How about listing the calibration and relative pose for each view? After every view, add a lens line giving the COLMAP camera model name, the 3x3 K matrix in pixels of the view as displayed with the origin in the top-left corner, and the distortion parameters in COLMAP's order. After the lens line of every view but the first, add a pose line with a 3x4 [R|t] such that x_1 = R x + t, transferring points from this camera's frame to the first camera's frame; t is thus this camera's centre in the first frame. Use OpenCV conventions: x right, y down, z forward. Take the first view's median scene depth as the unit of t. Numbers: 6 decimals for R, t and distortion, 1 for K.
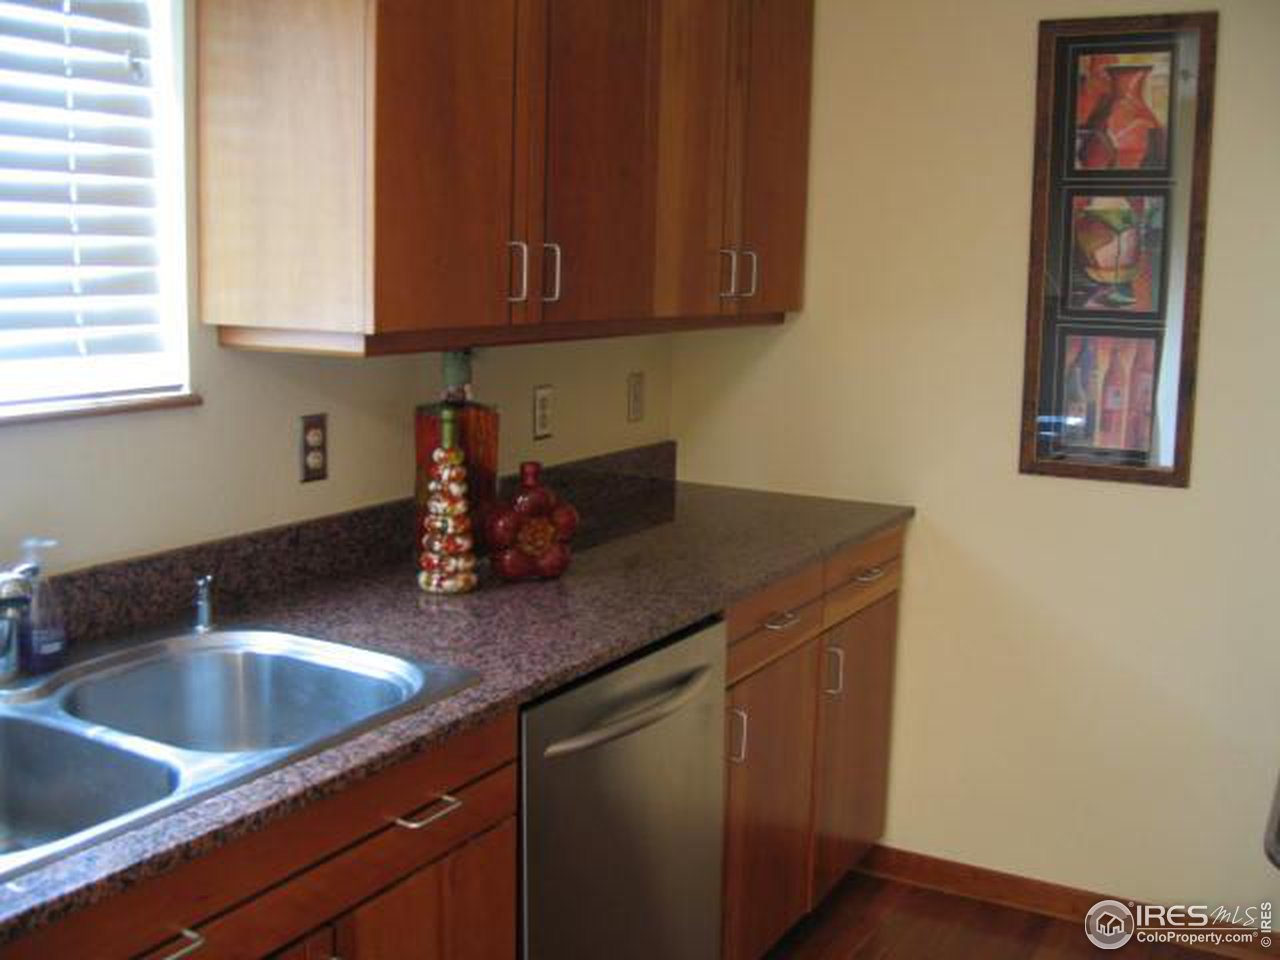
lens RADIAL K [[1390.1, 0, 638.1], [0, 1390.1, 478.1], [0, 0, 1]] dist [-0.092308, 0.000000]
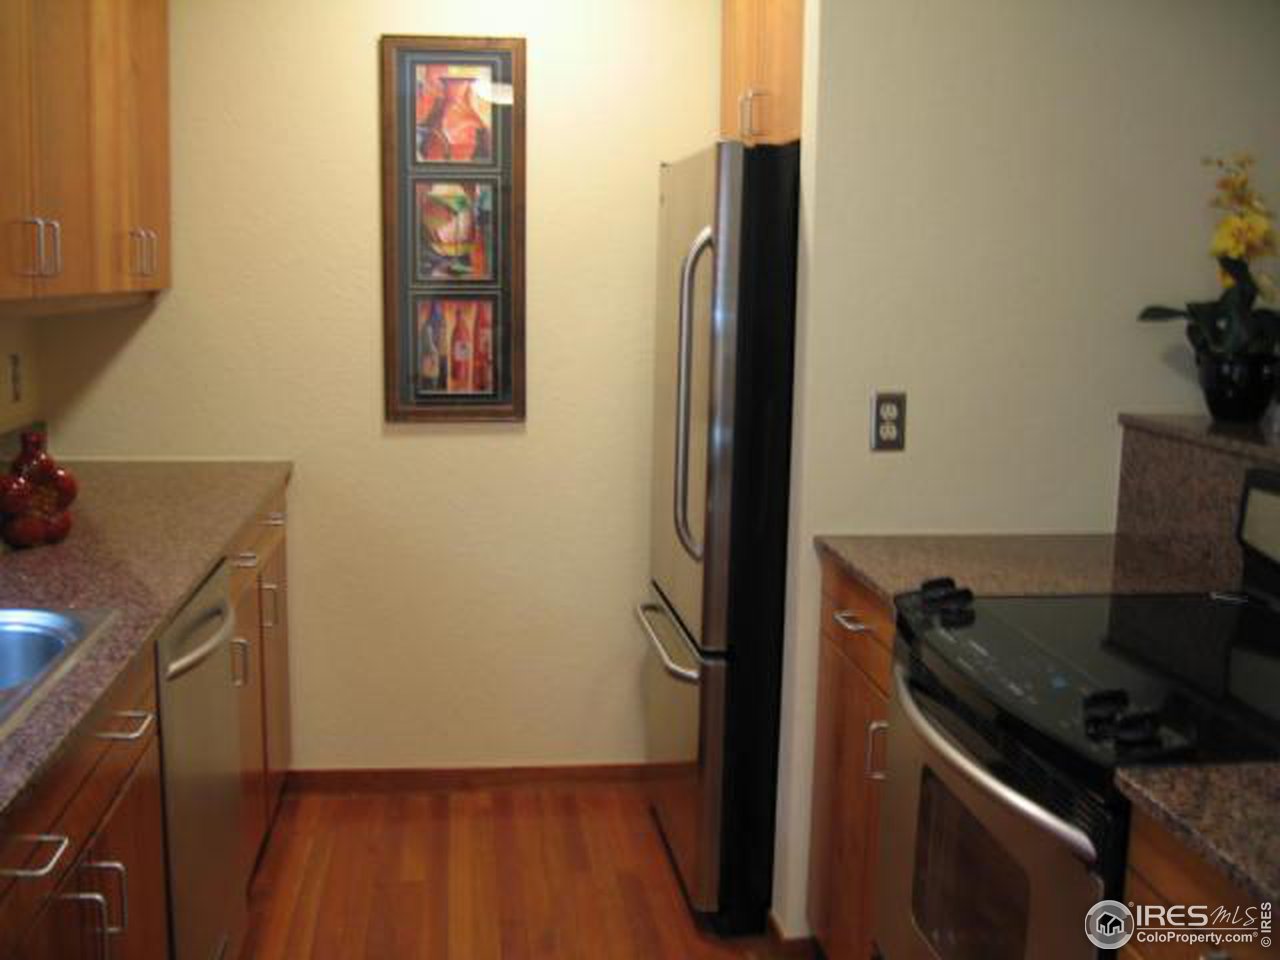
lens RADIAL K [[1390.1, 0, 641.0], [0, 1390.1, 481.3], [0, 0, 1]] dist [-0.092308, 0.000000]
pose [[0.800058, -0.099383, 0.591634, -0.265261], [0.096745, 0.994649, 0.036255, 0.027392], [-0.592071, 0.028231, 0.805391, -0.075479]]
